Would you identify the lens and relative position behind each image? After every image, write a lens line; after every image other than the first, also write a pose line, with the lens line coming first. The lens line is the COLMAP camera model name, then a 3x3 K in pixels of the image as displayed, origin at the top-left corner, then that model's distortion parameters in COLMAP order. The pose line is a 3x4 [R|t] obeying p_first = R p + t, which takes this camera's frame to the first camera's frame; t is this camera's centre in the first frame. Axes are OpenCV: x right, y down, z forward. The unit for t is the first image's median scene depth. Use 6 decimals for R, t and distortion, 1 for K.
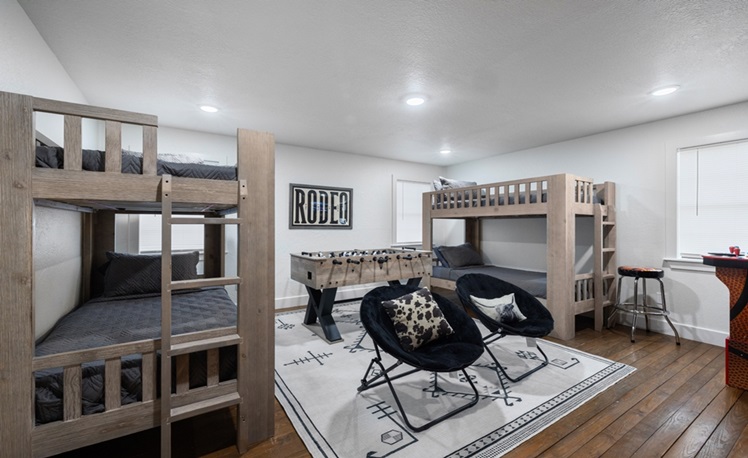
lens RADIAL K [[312.1, 0, 372.2], [0, 312.1, 225.1], [0, 0, 1]] dist [0.011853, -0.000319]
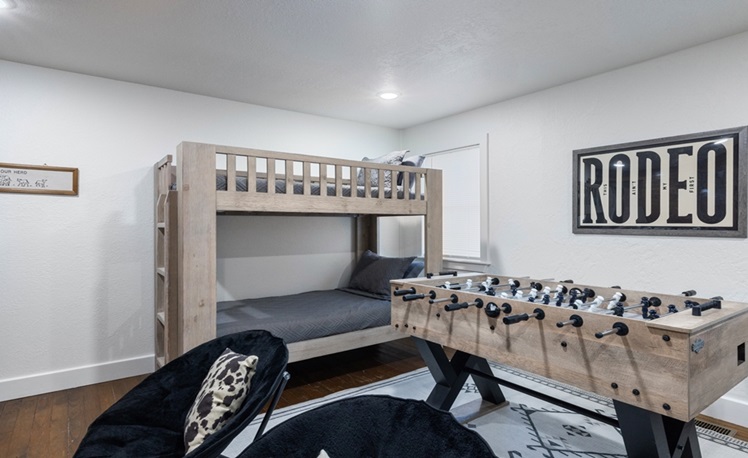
lens RADIAL K [[395.5, 0, 375.4], [0, 395.5, 229.8], [0, 0, 1]] dist [0.000705, 0.000209]
pose [[0.101292, 0.006257, -0.994837, 0.388062], [0.000235, 0.999980, 0.006313, 0.001389], [0.994857, -0.000873, 0.101289, 0.568569]]
